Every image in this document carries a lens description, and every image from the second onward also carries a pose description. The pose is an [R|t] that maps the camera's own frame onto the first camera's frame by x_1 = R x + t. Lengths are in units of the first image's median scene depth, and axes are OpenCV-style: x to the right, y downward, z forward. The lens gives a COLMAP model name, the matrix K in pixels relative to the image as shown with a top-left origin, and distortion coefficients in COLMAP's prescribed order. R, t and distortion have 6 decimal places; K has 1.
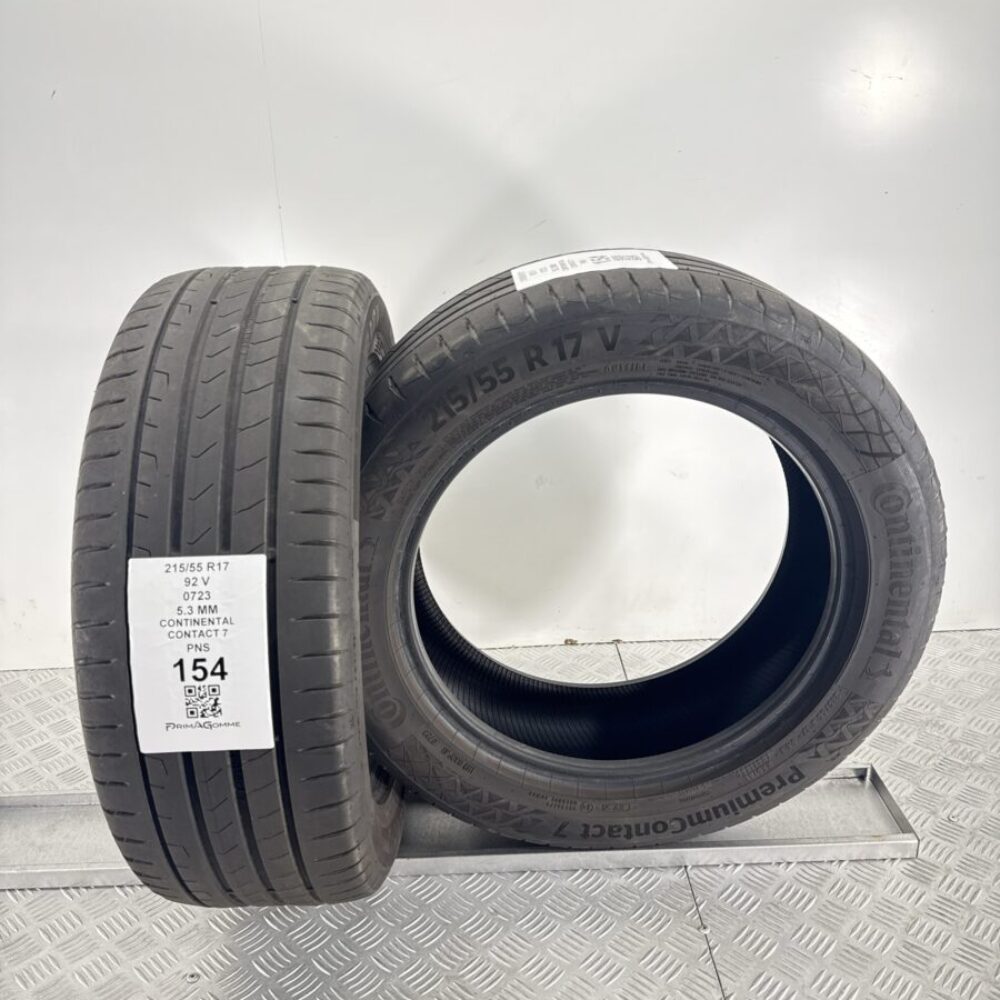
lens RADIAL K [[964.7, 0, 500.0], [0, 964.7, 500.0], [0, 0, 1]] dist [0.174730, -0.361787]
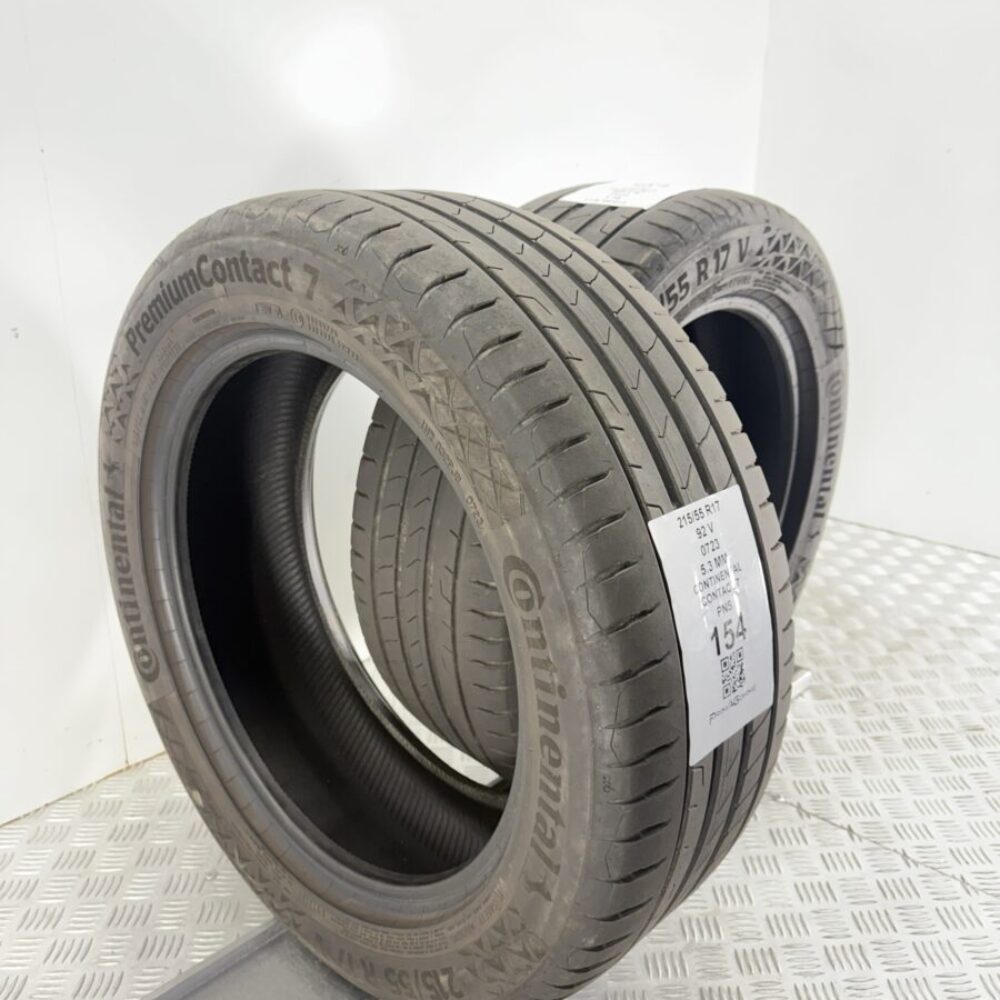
lens RADIAL K [[964.7, 0, 500.0], [0, 964.7, 500.0], [0, 0, 1]] dist [0.174730, -0.361787]
pose [[0.693673, -0.199385, 0.692144, -0.977610], [0.231912, 0.971578, 0.047456, -0.019202], [-0.681935, 0.127598, 0.720197, 0.527058]]
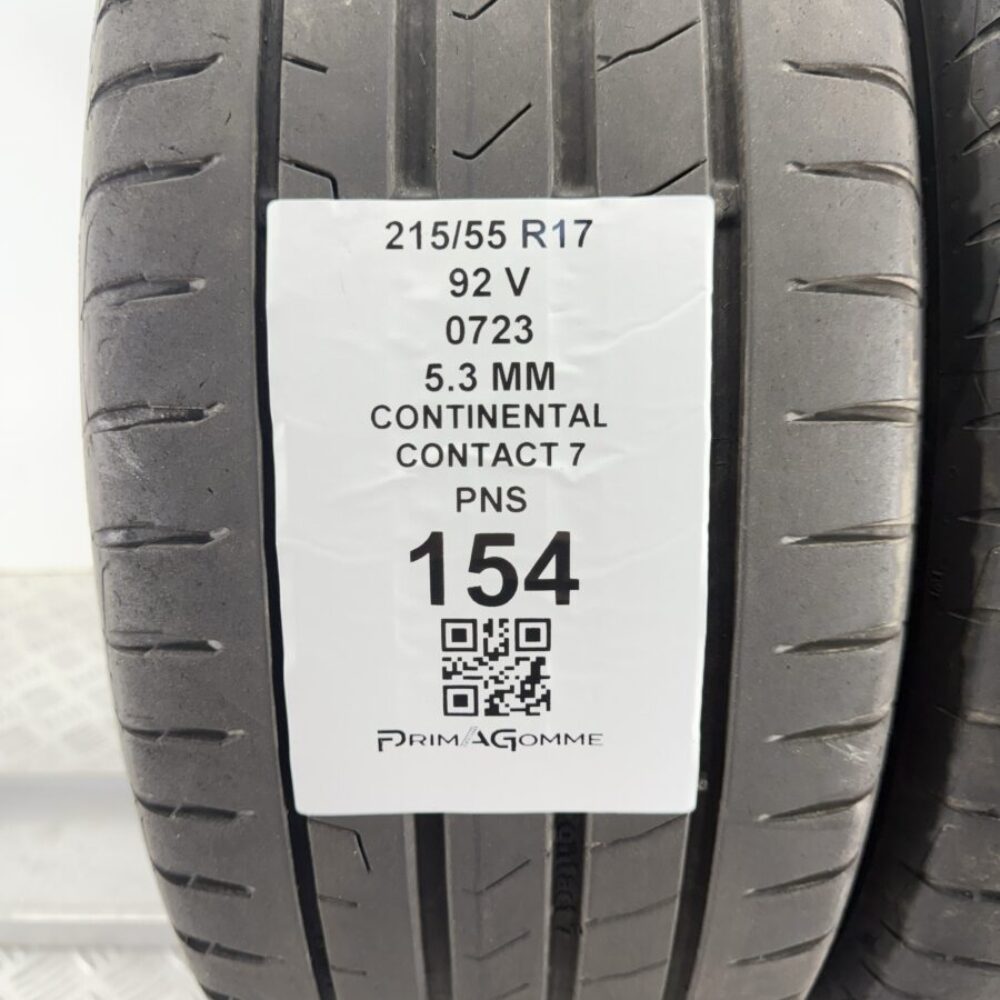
lens RADIAL K [[964.7, 0, 500.0], [0, 964.7, 500.0], [0, 0, 1]] dist [0.174730, -0.361787]
pose [[0.999714, 0.021761, -0.009900, -0.300248], [-0.020879, 0.996432, 0.081780, 0.125045], [0.011644, -0.081550, 0.996601, 0.690330]]
